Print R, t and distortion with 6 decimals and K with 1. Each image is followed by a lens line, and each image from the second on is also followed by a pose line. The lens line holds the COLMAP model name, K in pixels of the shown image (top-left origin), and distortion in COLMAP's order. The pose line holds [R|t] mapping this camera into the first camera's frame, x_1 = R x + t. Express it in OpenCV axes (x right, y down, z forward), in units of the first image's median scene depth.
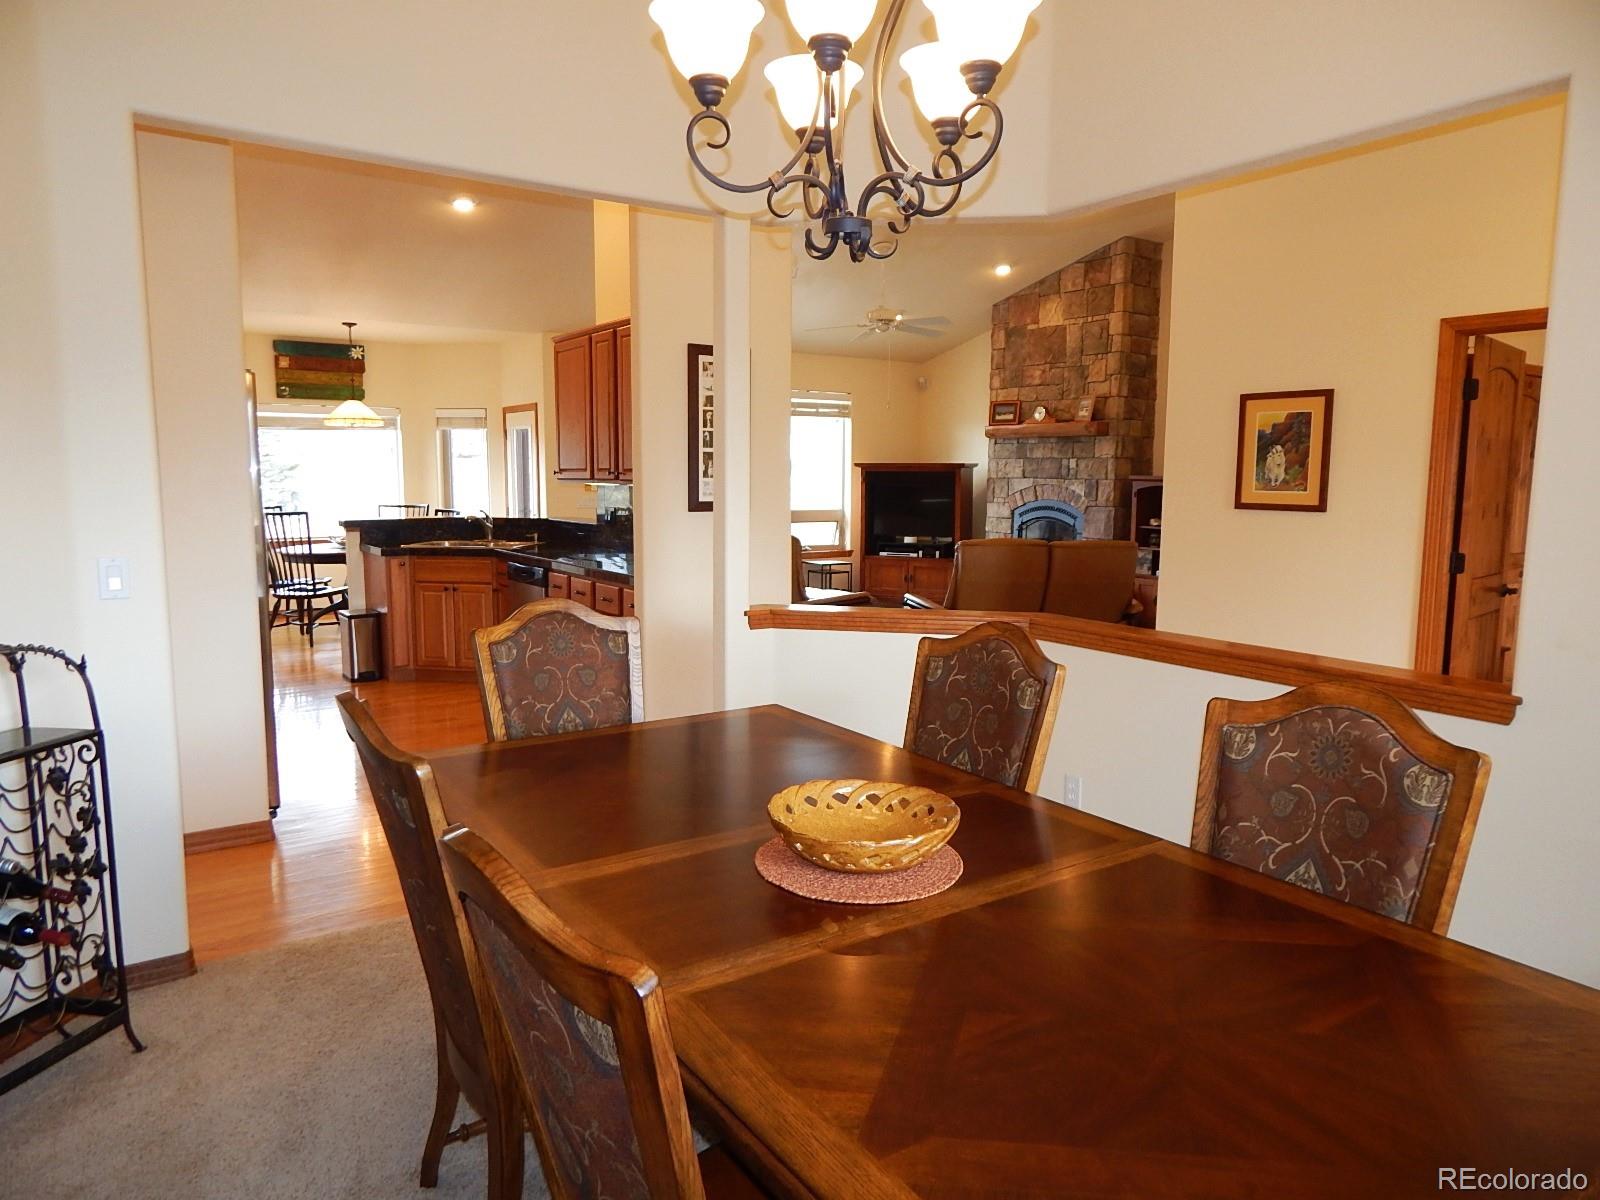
lens RADIAL K [[1066.1, 0, 802.3], [0, 1066.1, 598.1], [0, 0, 1]] dist [-0.016557, -0.004091]
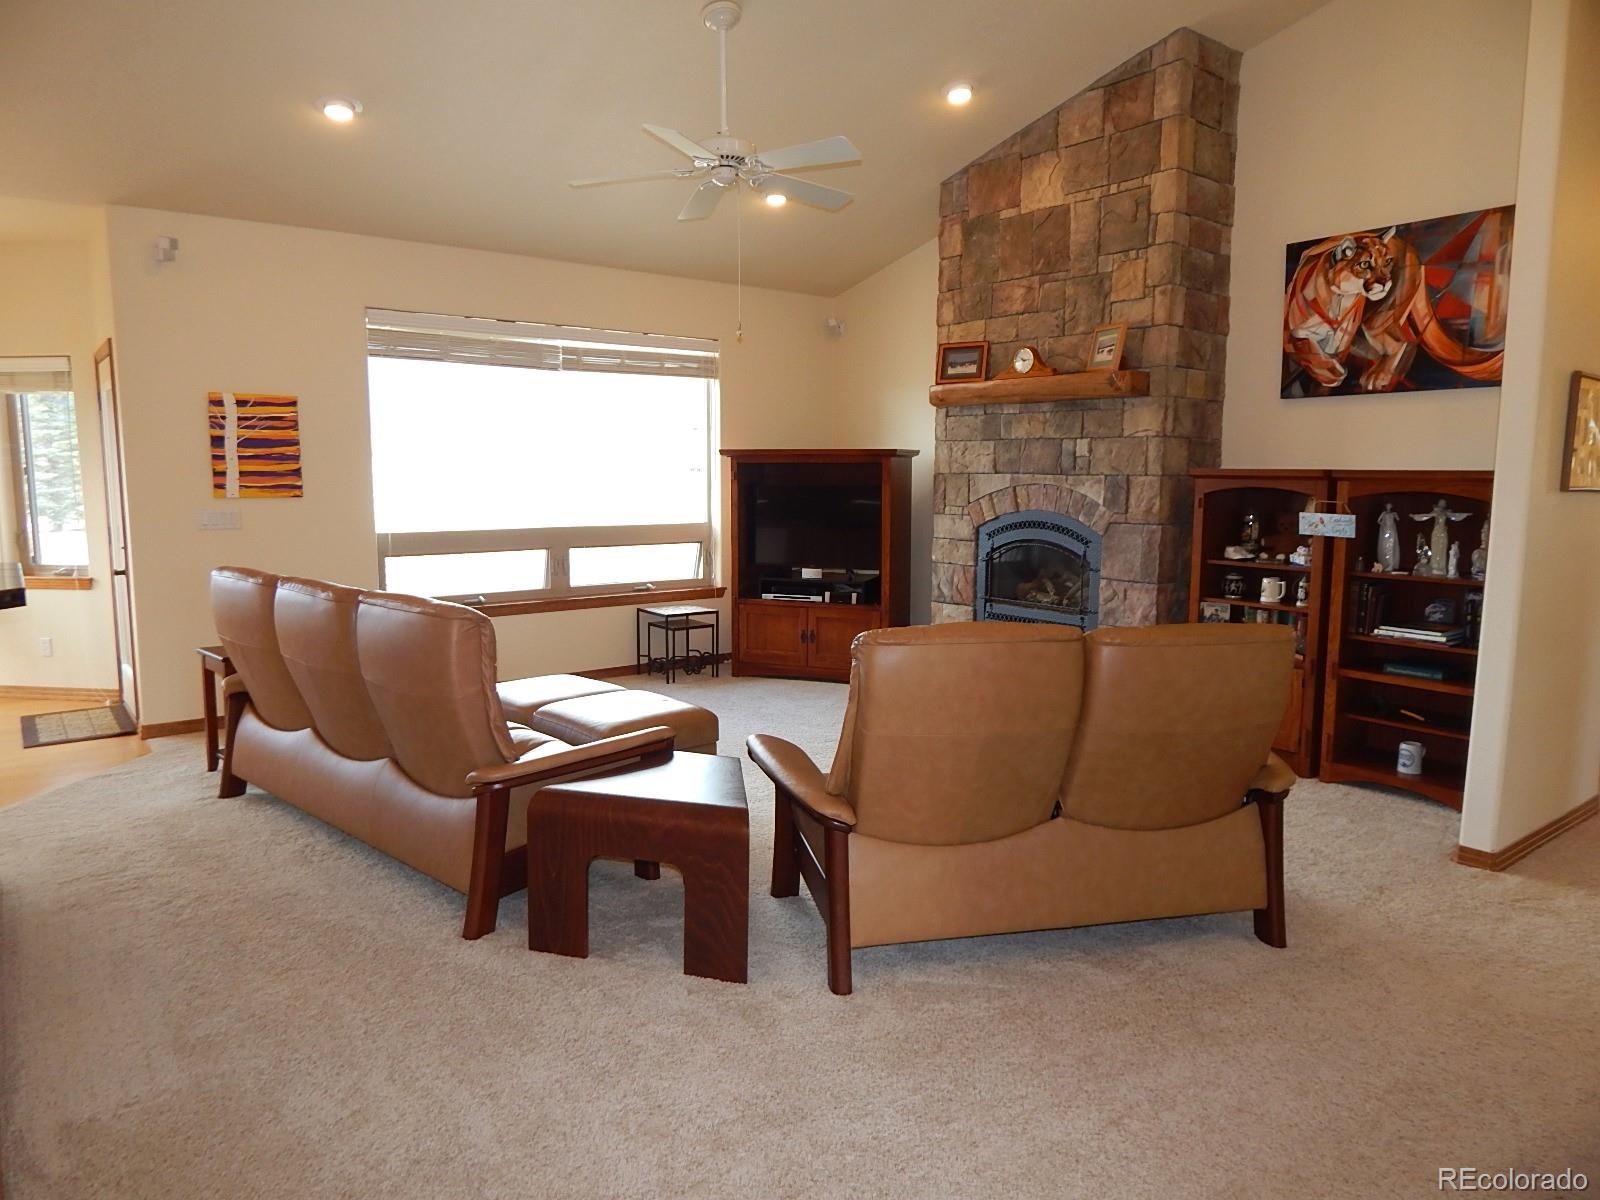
lens RADIAL K [[1066.1, 0, 799.6], [0, 1066.1, 597.9], [0, 0, 1]] dist [-0.016557, -0.004091]
pose [[0.999054, -0.007688, 0.042813, 0.076843], [0.007482, 0.999960, 0.004969, -0.049278], [-0.042850, -0.004644, 0.999071, 0.431756]]
